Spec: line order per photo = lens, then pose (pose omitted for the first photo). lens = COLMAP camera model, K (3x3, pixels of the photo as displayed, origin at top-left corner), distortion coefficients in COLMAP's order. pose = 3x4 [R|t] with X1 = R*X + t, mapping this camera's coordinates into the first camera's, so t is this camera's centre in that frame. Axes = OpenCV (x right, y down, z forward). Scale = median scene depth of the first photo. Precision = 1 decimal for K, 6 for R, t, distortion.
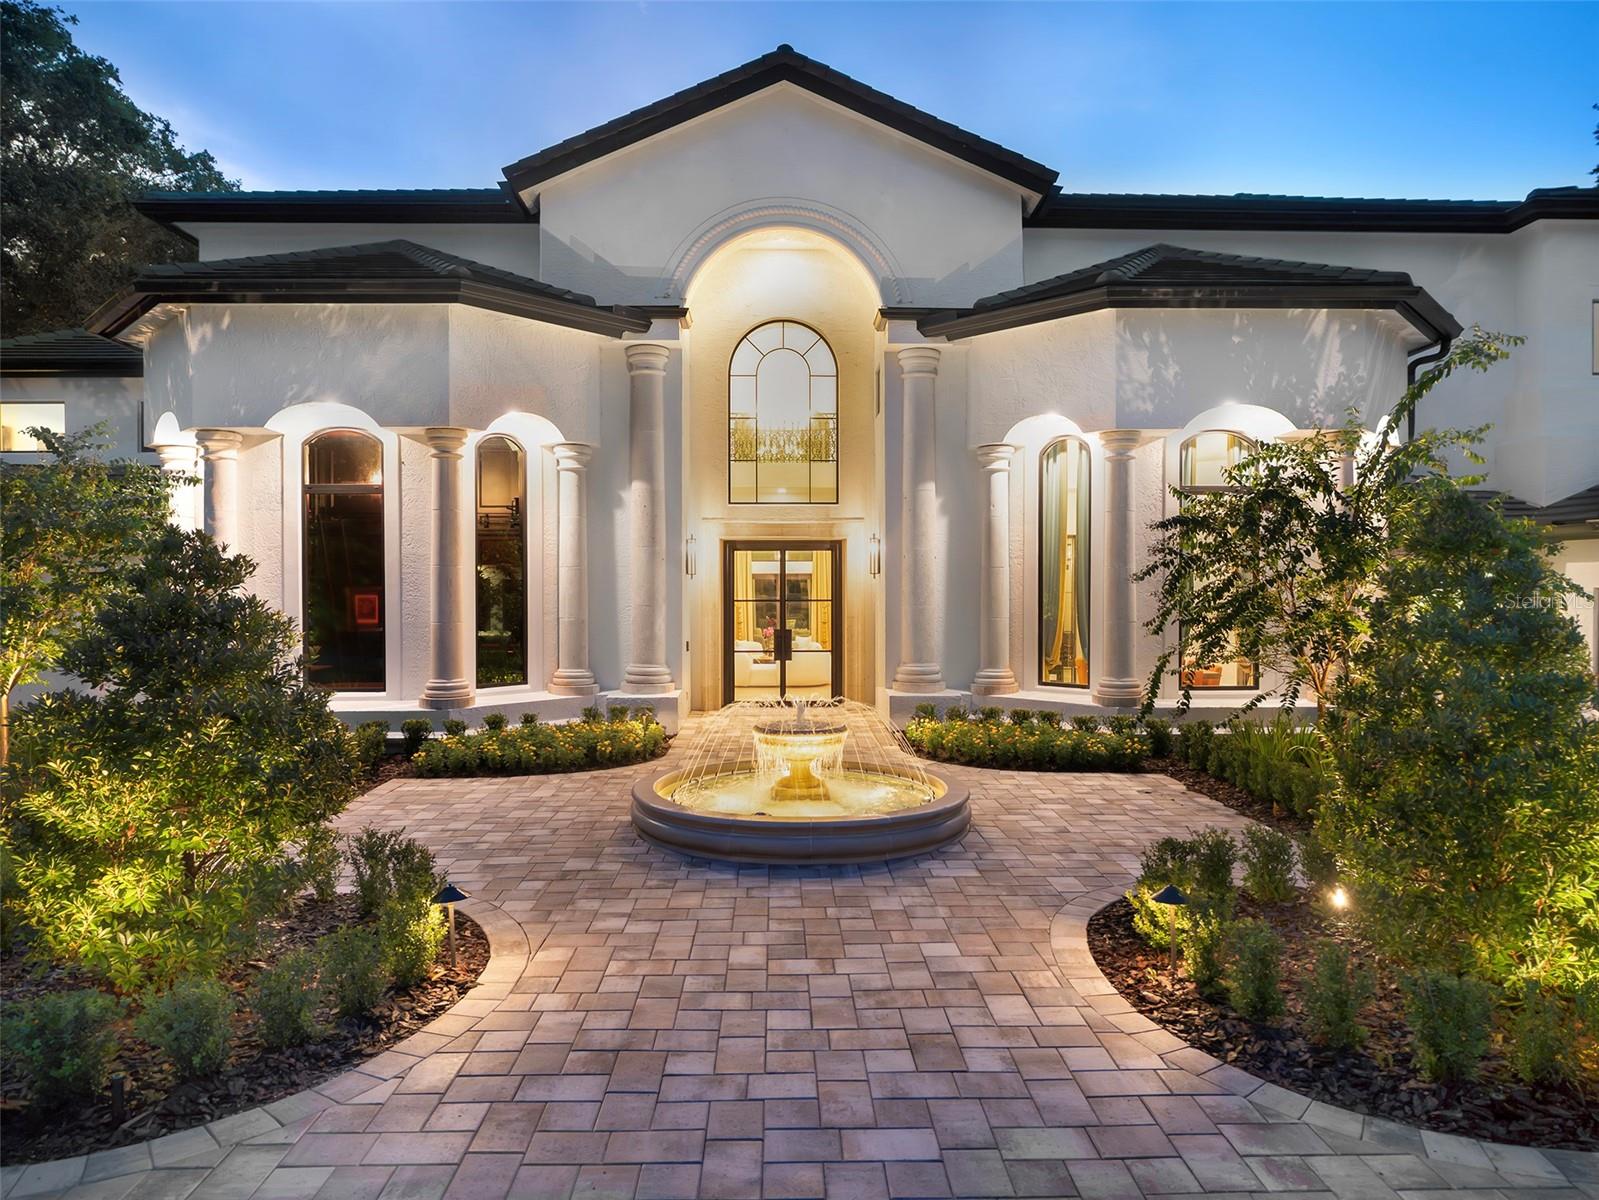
lens RADIAL K [[1015.7, 0, 799.5], [0, 1015.7, 600.0], [0, 0, 1]] dist [-0.001934, -0.000106]
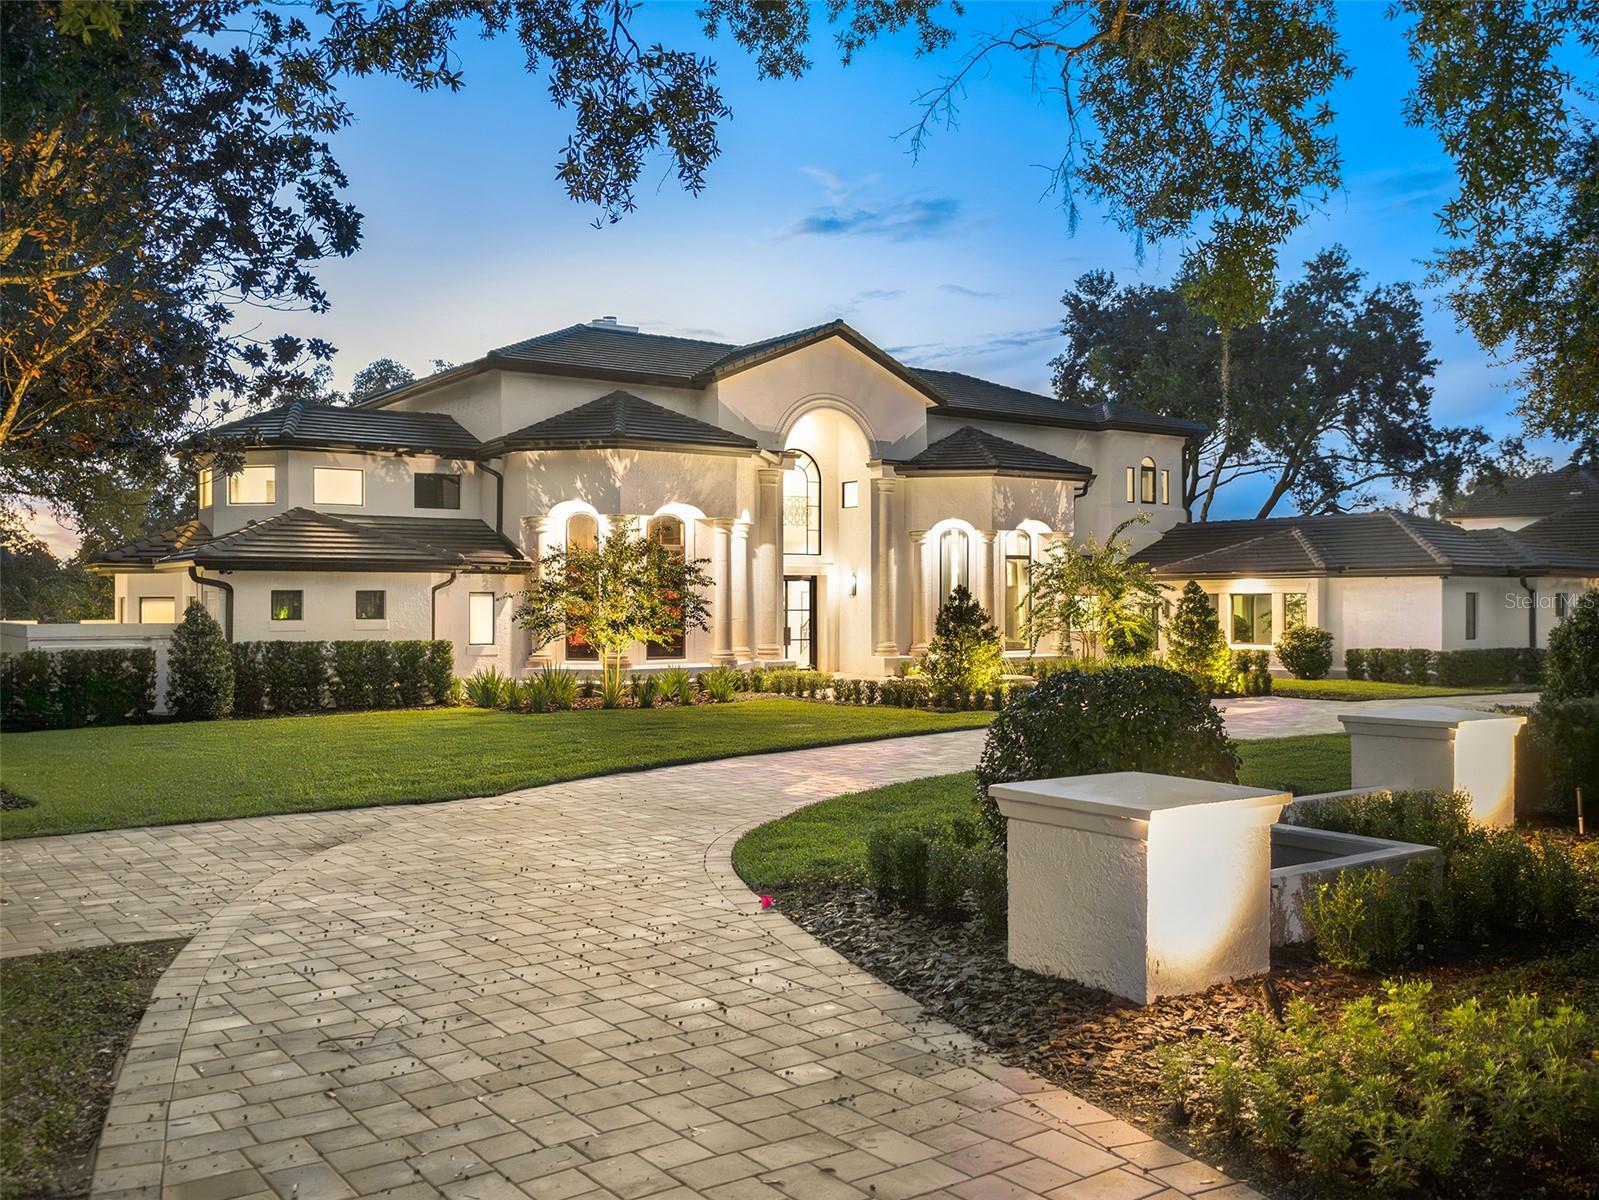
lens RADIAL K [[1413.2, 0, 799.5], [0, 1413.2, 600.0], [0, 0, 1]] dist [0.006156, 0.001713]
pose [[0.826785, 0.002500, 0.562512, -1.553909], [0.006686, 0.999876, -0.014272, 0.019876], [-0.562478, 0.015561, 0.826666, -1.136010]]
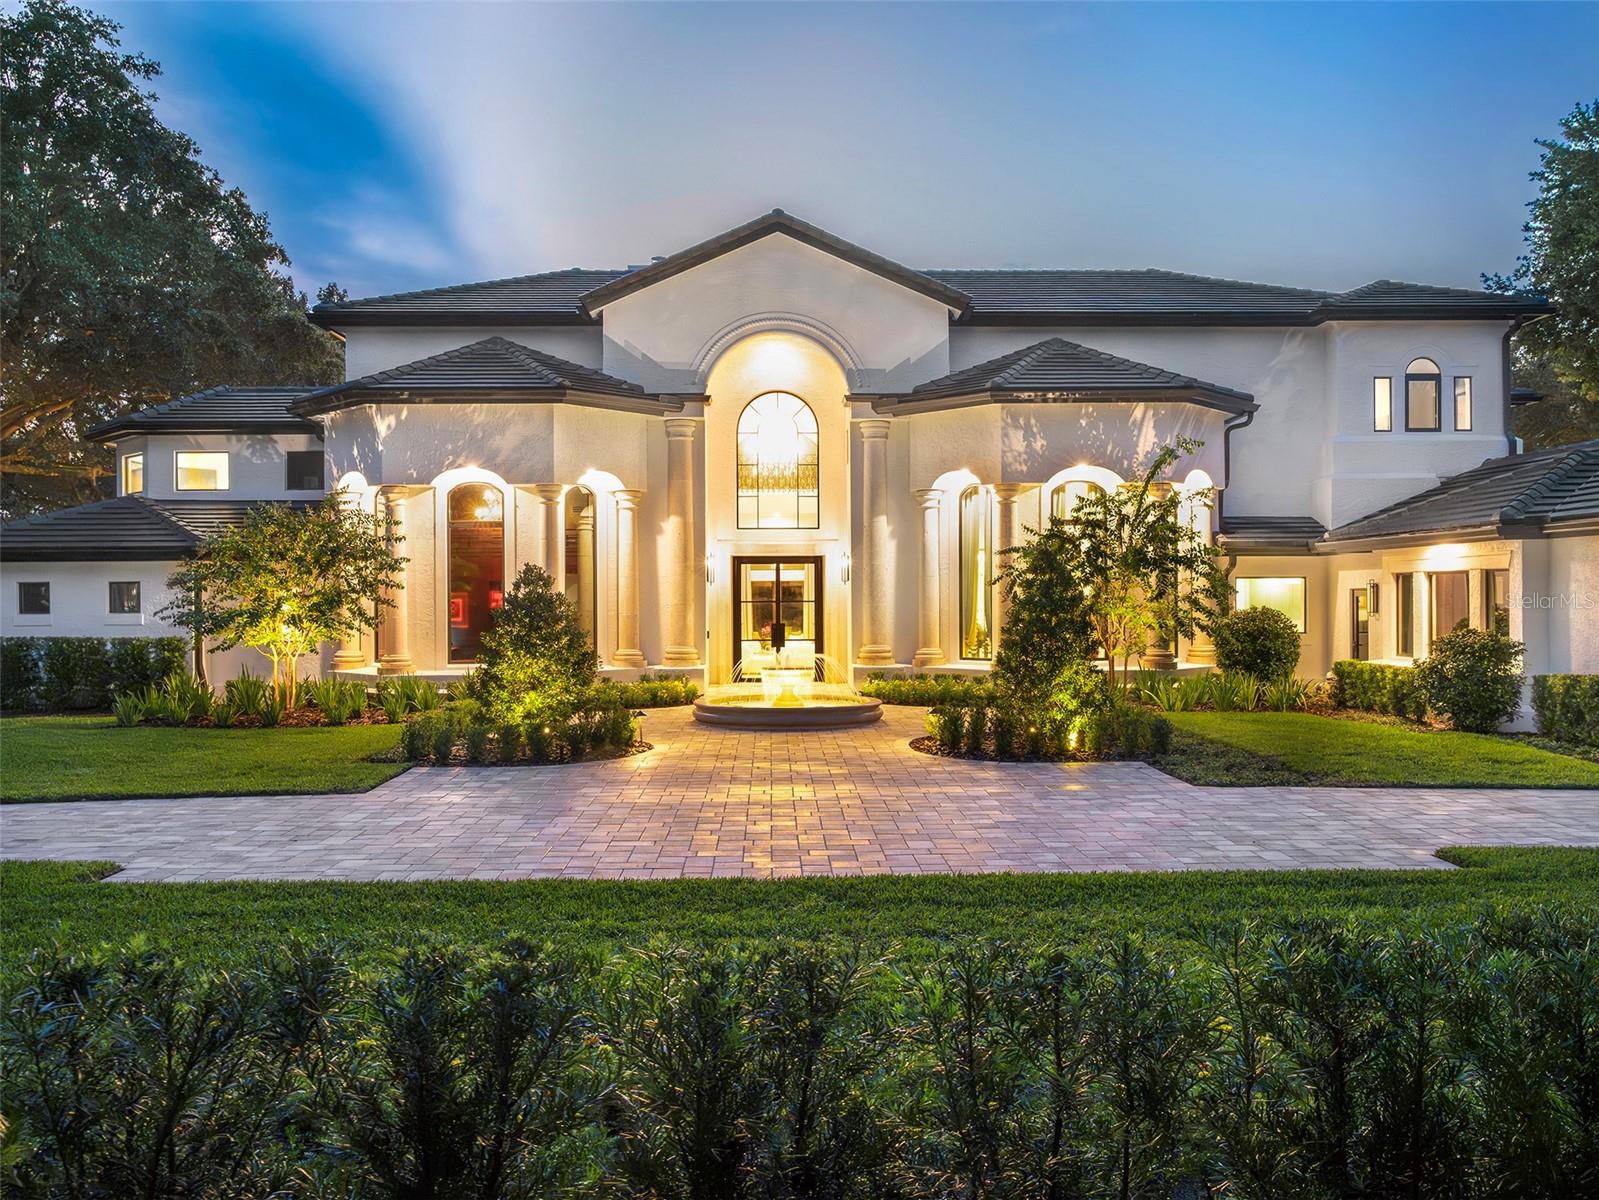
lens RADIAL K [[1304.6, 0, 799.5], [0, 1304.6, 600.0], [0, 0, 1]] dist [-0.002669, -0.000344]
pose [[0.999990, -0.004244, -0.001133, 0.015646], [0.004232, 0.999936, -0.010502, 0.019295], [0.001177, 0.010497, 0.999944, -0.809505]]
